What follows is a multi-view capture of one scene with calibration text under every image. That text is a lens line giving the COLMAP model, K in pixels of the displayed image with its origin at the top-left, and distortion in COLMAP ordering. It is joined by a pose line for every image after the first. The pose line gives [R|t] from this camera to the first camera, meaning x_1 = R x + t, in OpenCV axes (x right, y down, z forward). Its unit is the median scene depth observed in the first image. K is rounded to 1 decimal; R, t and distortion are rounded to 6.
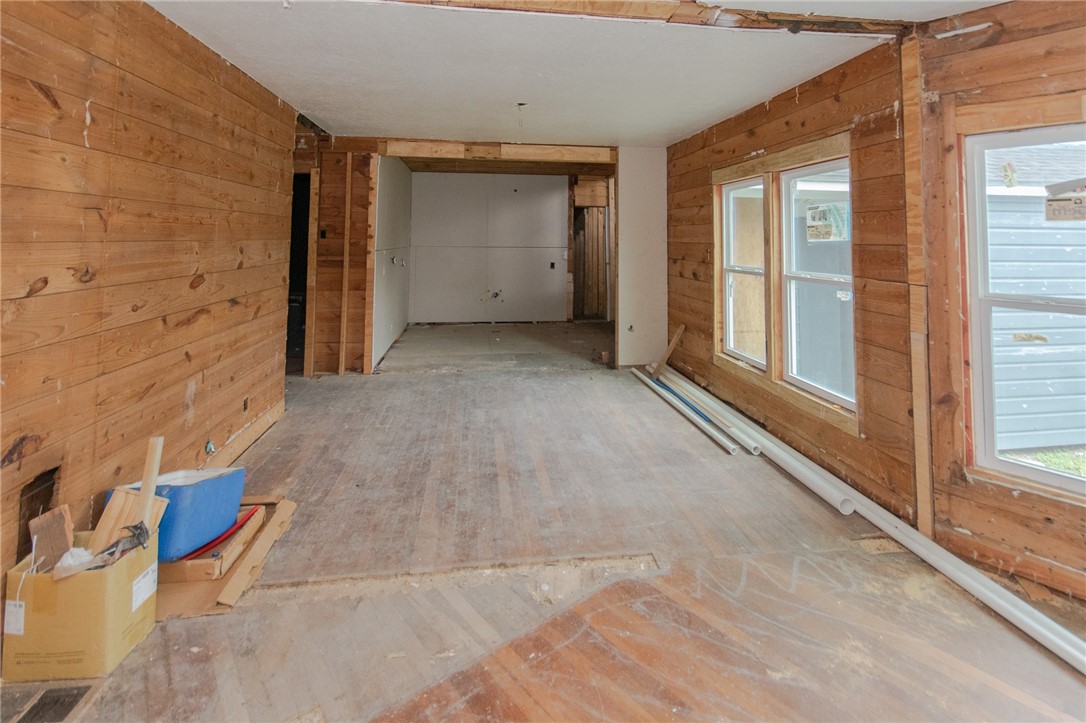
lens RADIAL K [[504.1, 0, 540.2], [0, 504.1, 205.2], [0, 0, 1]] dist [0.000793, 0.000914]
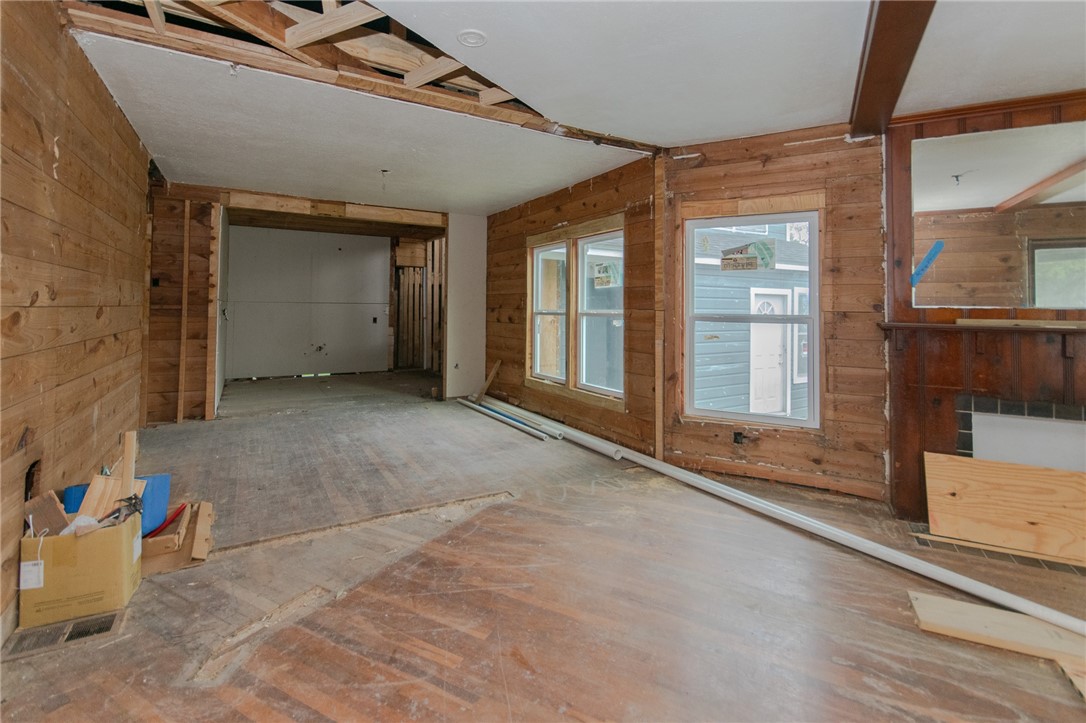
lens RADIAL K [[497.2, 0, 525.5], [0, 497.2, 288.7], [0, 0, 1]] dist [-0.000255, -0.000099]
pose [[0.923035, 0.009520, 0.384599, -0.252911], [-0.020825, 0.999464, 0.025241, 0.054710], [-0.384152, -0.031308, 0.922739, -0.292458]]
